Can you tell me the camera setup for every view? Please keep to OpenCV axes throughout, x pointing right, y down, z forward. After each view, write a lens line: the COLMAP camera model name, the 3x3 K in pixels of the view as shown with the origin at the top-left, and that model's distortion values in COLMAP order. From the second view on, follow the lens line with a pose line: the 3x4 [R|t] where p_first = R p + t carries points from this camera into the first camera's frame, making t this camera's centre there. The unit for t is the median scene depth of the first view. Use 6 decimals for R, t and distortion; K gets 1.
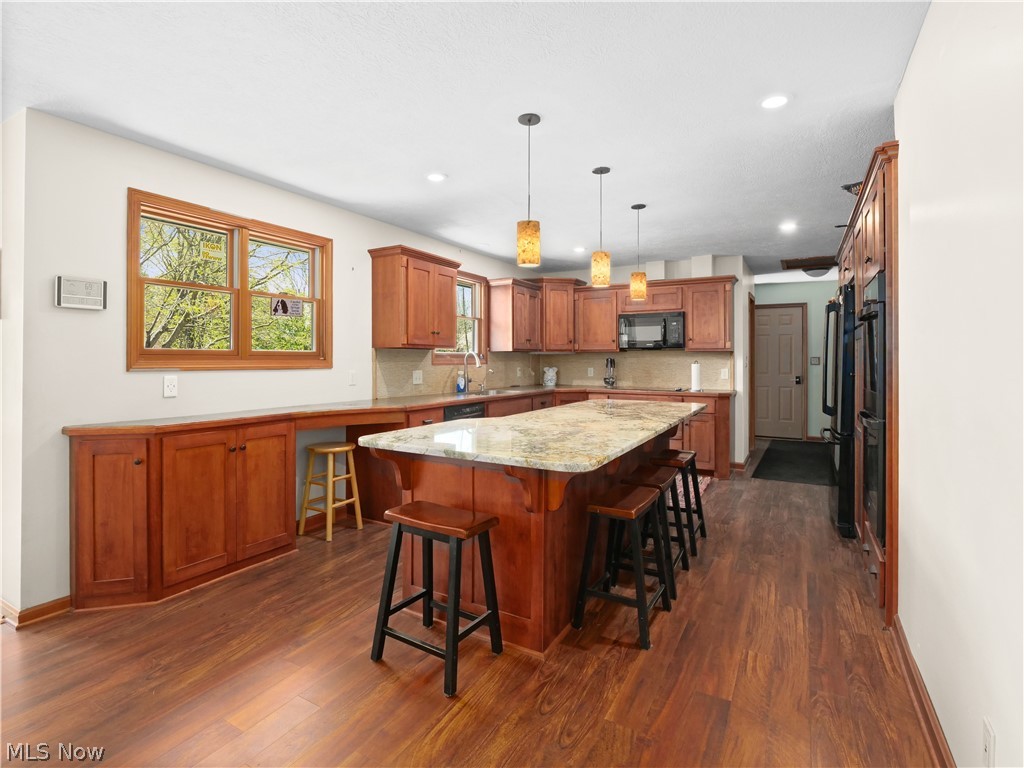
lens RADIAL K [[496.0, 0, 512.0], [0, 496.0, 384.0], [0, 0, 1]] dist [-0.002045, -0.000016]
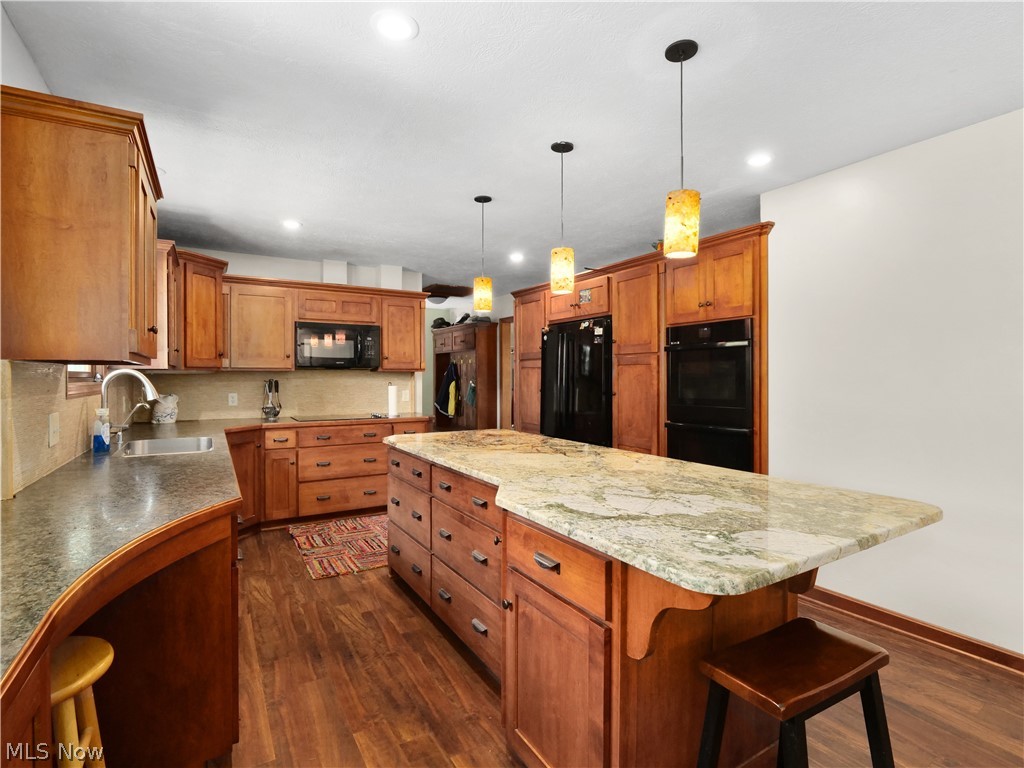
lens RADIAL K [[496.0, 0, 512.0], [0, 496.0, 384.0], [0, 0, 1]] dist [-0.002045, -0.000016]
pose [[0.477254, -0.016839, 0.878604, -0.311002], [0.045382, 0.998955, -0.005506, -0.028706], [-0.877593, 0.042500, 0.477519, 0.385484]]
